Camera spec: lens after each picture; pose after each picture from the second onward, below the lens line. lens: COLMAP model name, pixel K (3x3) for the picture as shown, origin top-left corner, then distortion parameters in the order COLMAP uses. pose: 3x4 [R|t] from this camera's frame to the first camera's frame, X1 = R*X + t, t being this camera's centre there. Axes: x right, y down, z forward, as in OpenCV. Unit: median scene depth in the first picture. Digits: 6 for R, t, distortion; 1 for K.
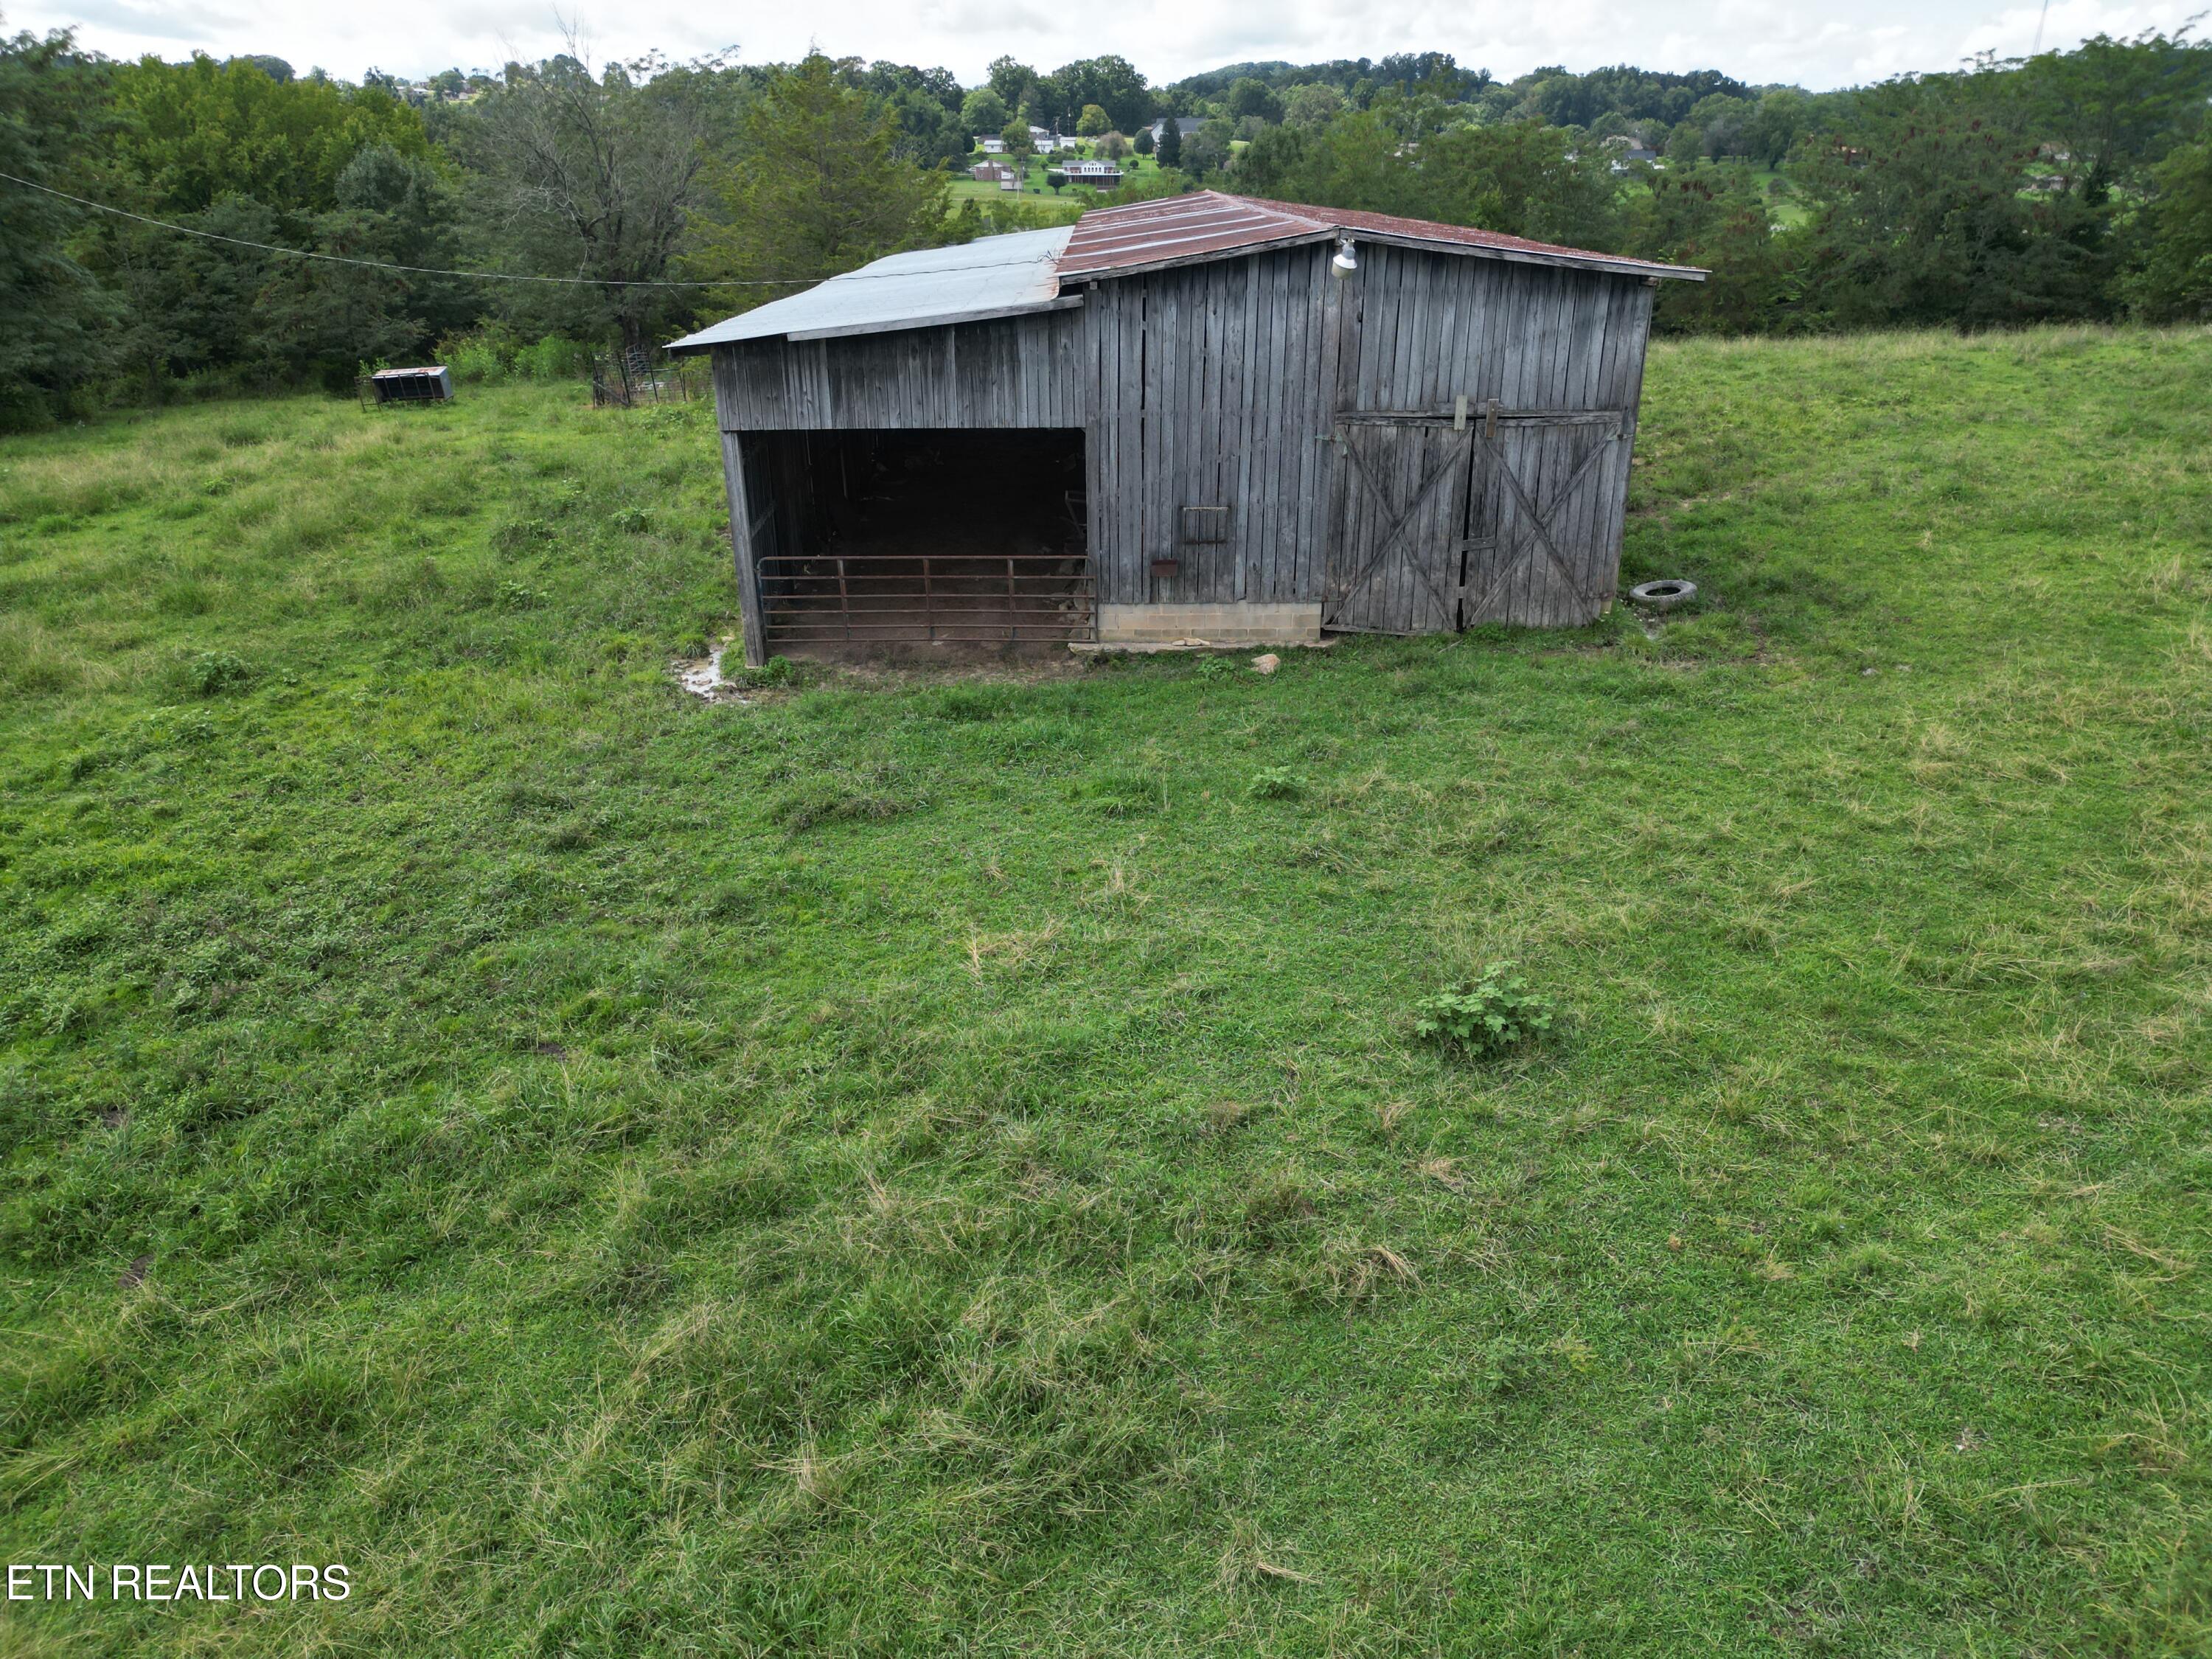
lens RADIAL K [[1529.0, 0, 1106.0], [0, 1529.0, 829.5], [0, 0, 1]] dist [0.076491, -0.073059]
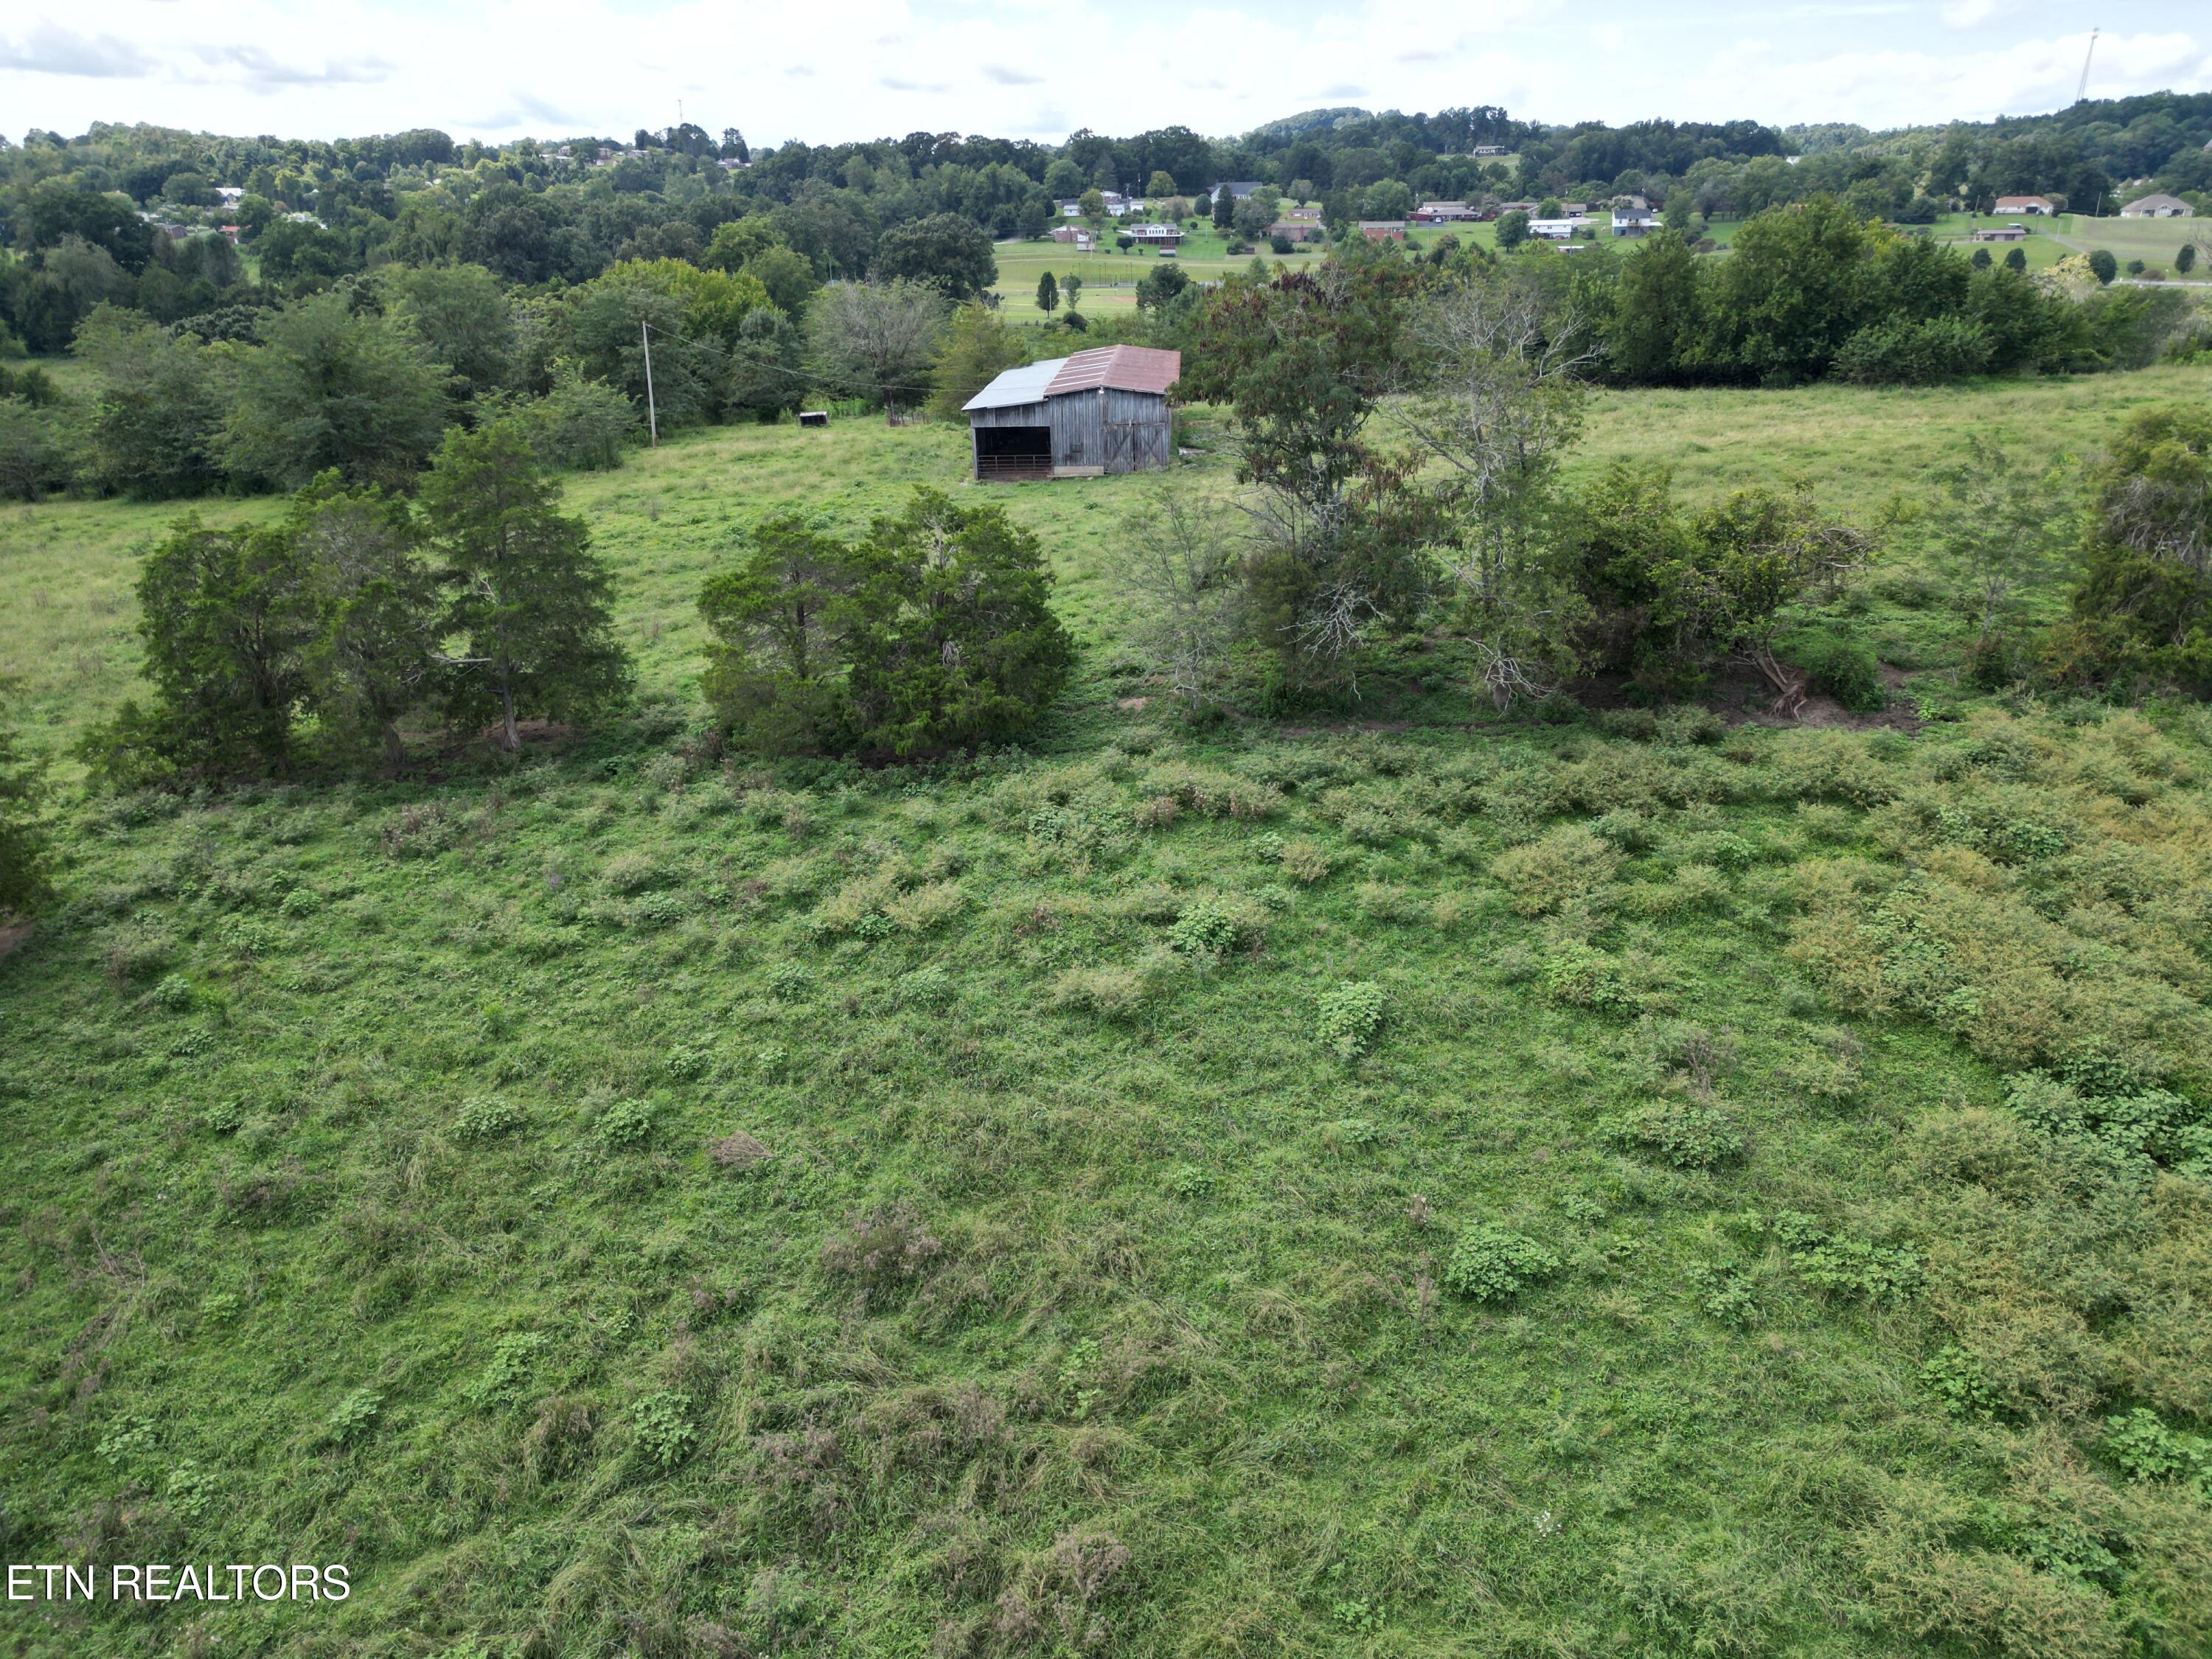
lens RADIAL K [[1529.0, 0, 1106.0], [0, 1529.0, 829.5], [0, 0, 1]] dist [0.076491, -0.073059]
pose [[0.998672, 0.008769, -0.050777, 0.014664], [-0.009747, 0.999771, -0.019050, 0.038016], [0.050598, 0.019520, 0.998528, -0.131396]]
